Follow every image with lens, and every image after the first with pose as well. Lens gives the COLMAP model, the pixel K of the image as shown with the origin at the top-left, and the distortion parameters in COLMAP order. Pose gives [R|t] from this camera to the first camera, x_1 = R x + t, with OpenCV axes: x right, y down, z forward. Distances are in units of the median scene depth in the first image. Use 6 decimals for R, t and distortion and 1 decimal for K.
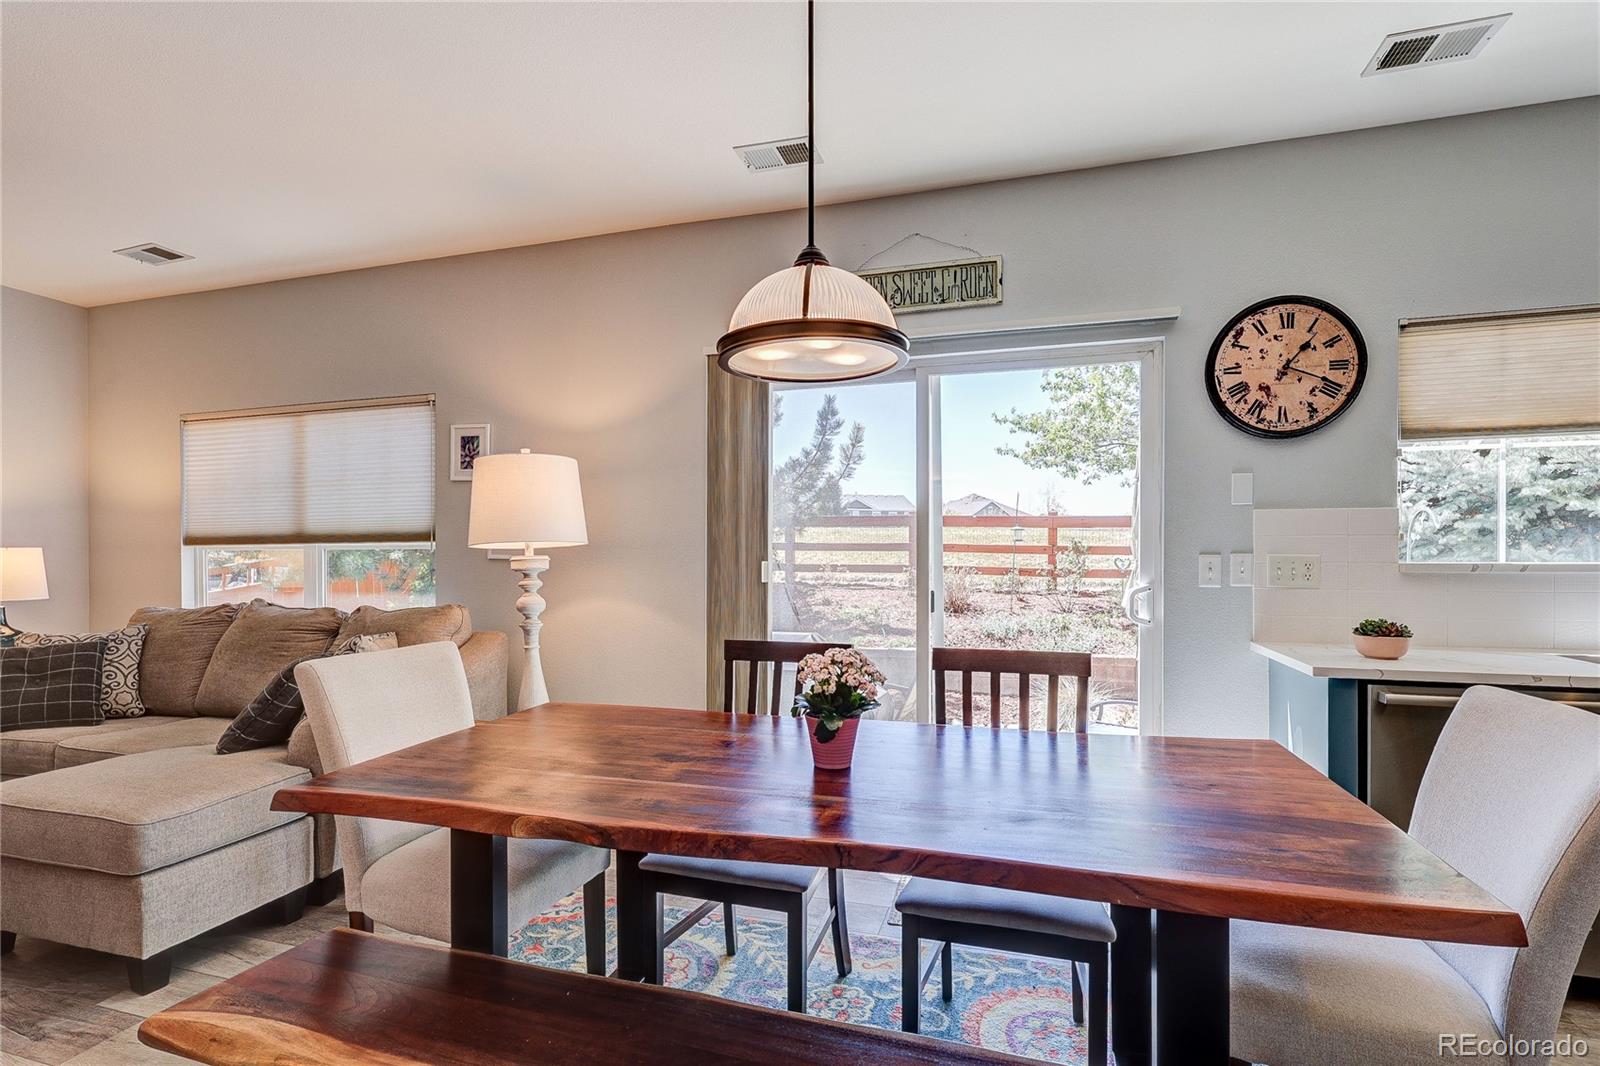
lens RADIAL K [[754.7, 0, 792.9], [0, 754.7, 557.5], [0, 0, 1]] dist [-0.002552, 0.000635]
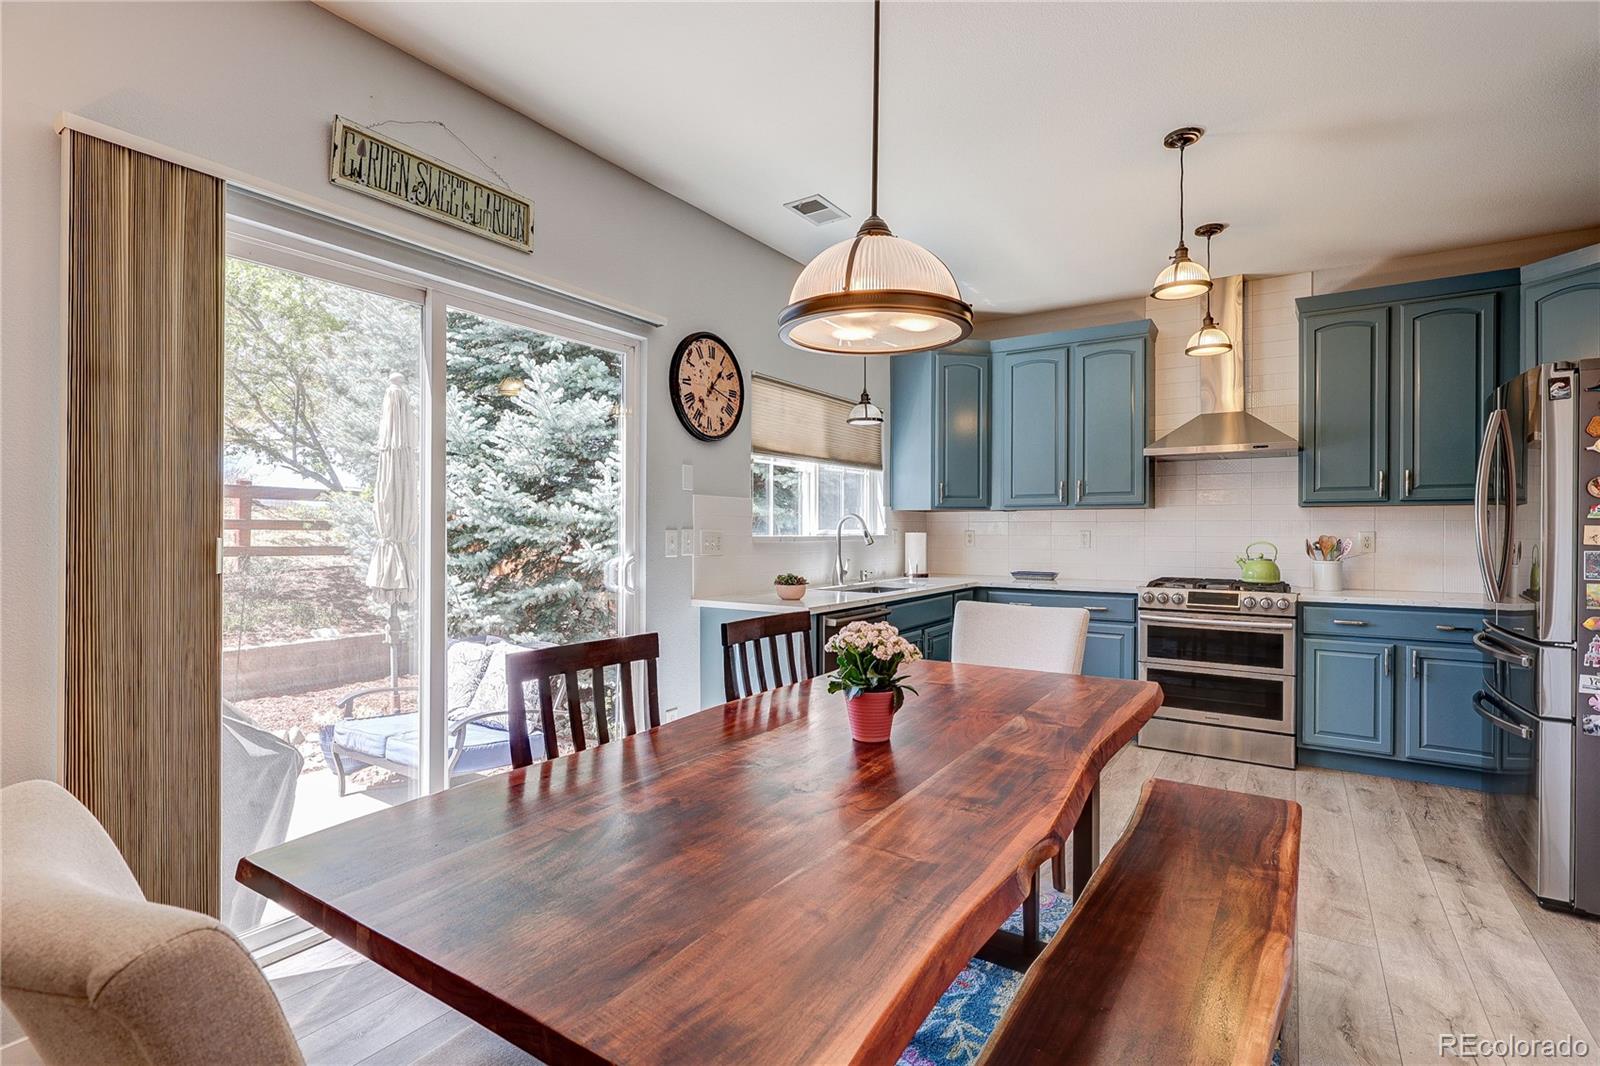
lens RADIAL K [[754.7, 0, 797.9], [0, 754.7, 535.4], [0, 0, 1]] dist [-0.002552, 0.000635]
pose [[0.283285, -0.002028, 0.959034, -0.570653], [0.000641, 0.999998, 0.001925, 0.002734], [-0.959036, 0.000069, 0.283286, 0.485473]]
